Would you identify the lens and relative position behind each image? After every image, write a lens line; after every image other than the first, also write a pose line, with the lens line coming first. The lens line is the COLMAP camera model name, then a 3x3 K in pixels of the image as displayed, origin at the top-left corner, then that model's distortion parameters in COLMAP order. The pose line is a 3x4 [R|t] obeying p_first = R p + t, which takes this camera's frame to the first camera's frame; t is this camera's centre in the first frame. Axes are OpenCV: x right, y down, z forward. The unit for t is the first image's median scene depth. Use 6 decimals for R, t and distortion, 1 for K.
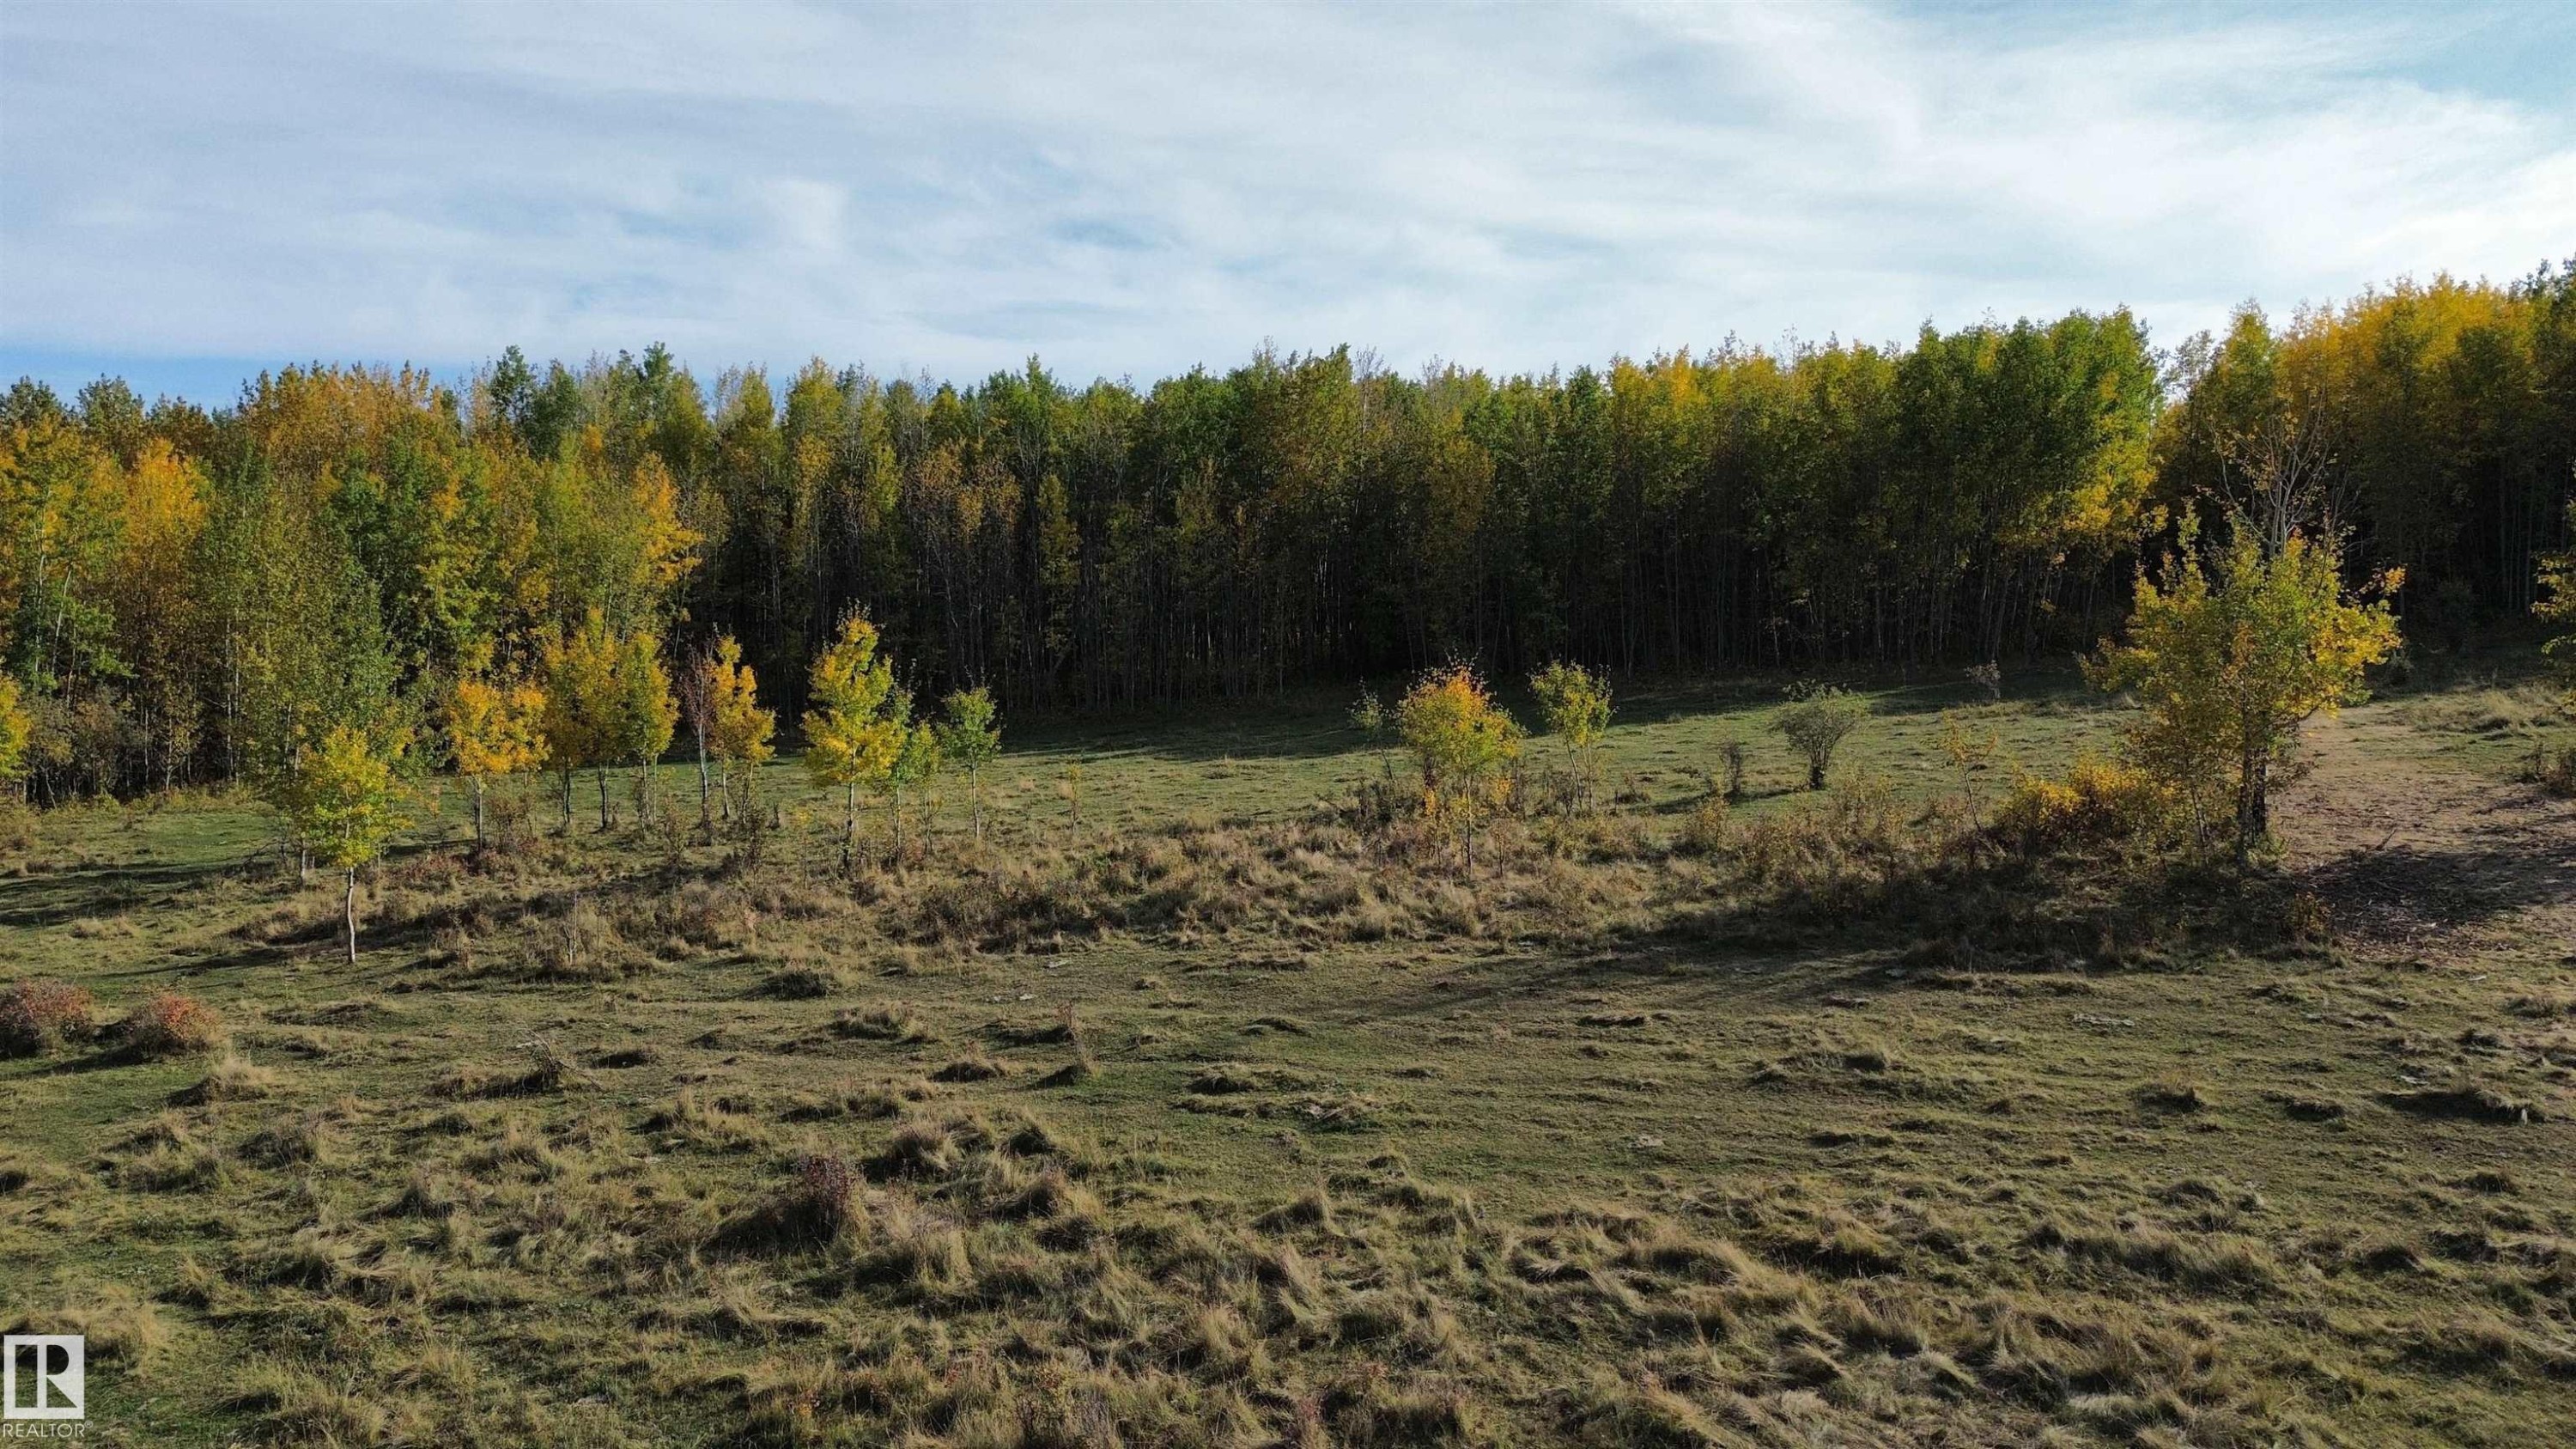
lens RADIAL K [[1811.3, 0, 1301.3], [0, 1811.3, 723.7], [0, 0, 1]] dist [0.059975, -0.070754]
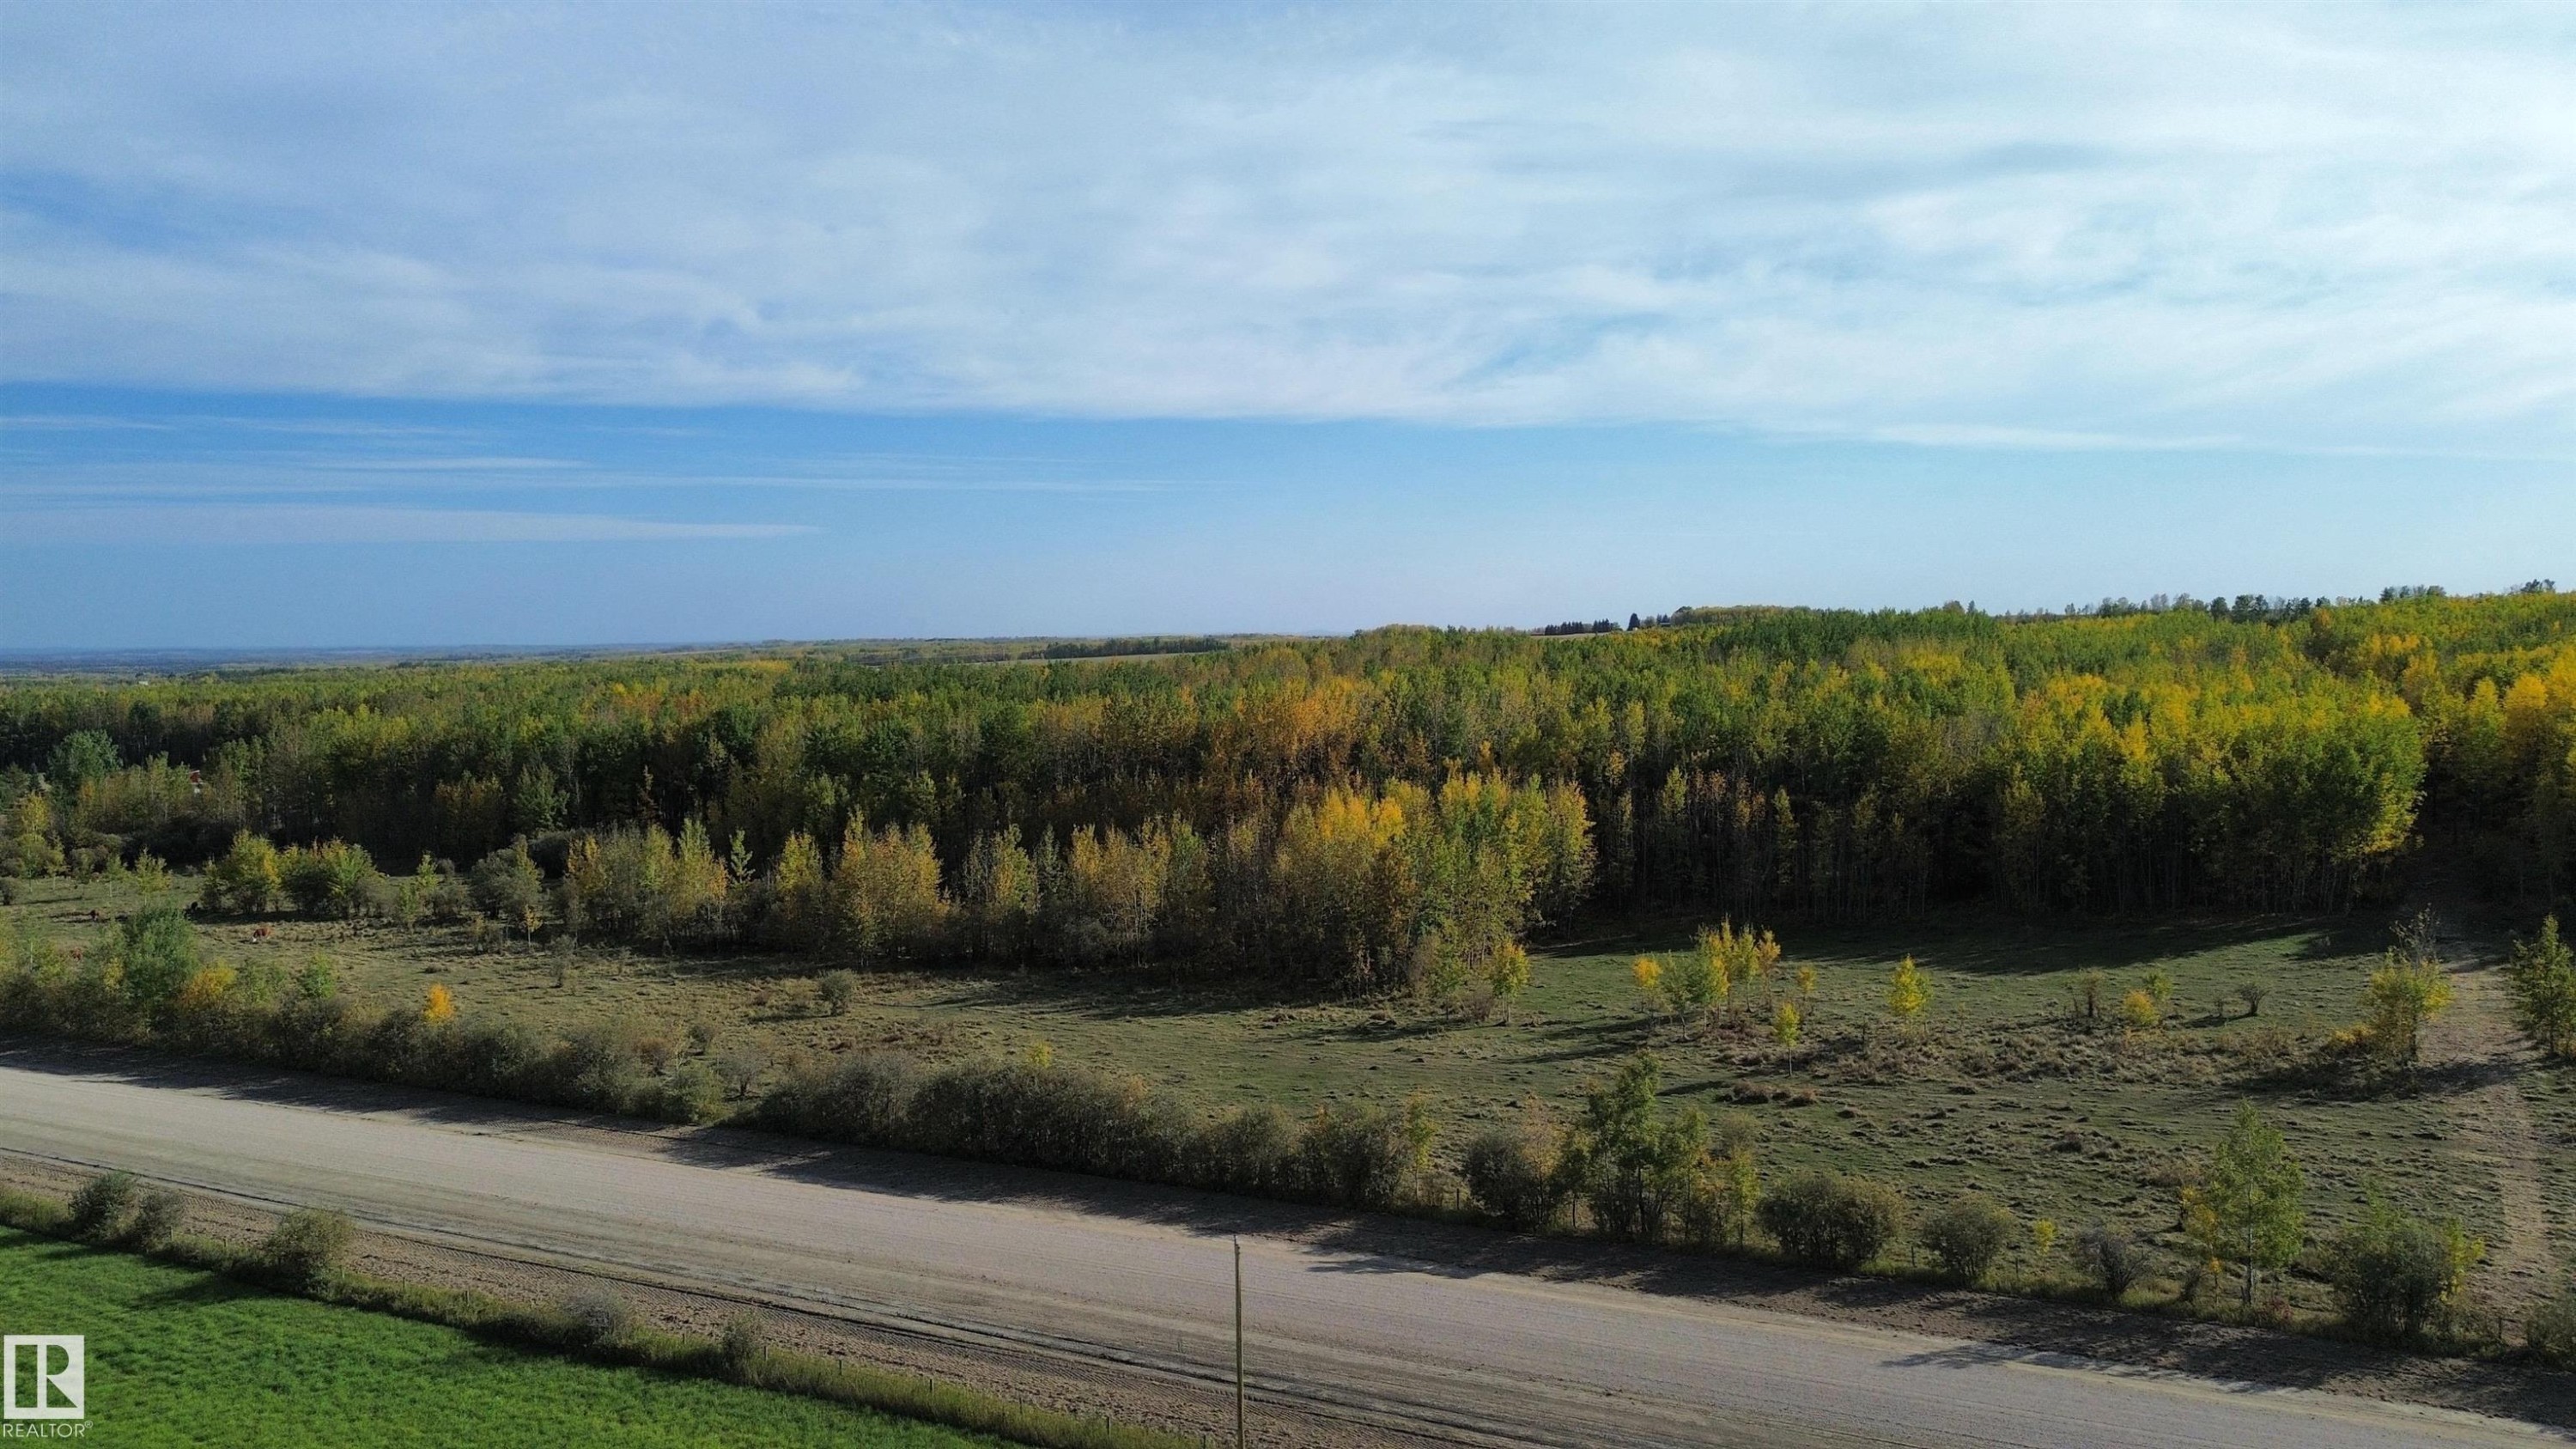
lens RADIAL K [[1811.3, 0, 1301.3], [0, 1811.3, 723.7], [0, 0, 1]] dist [0.059975, -0.070754]
pose [[0.988314, -0.002622, -0.152407, -0.842050], [-0.000197, 0.999829, -0.018480, -0.424841], [0.152429, 0.018294, 0.988145, -2.291926]]
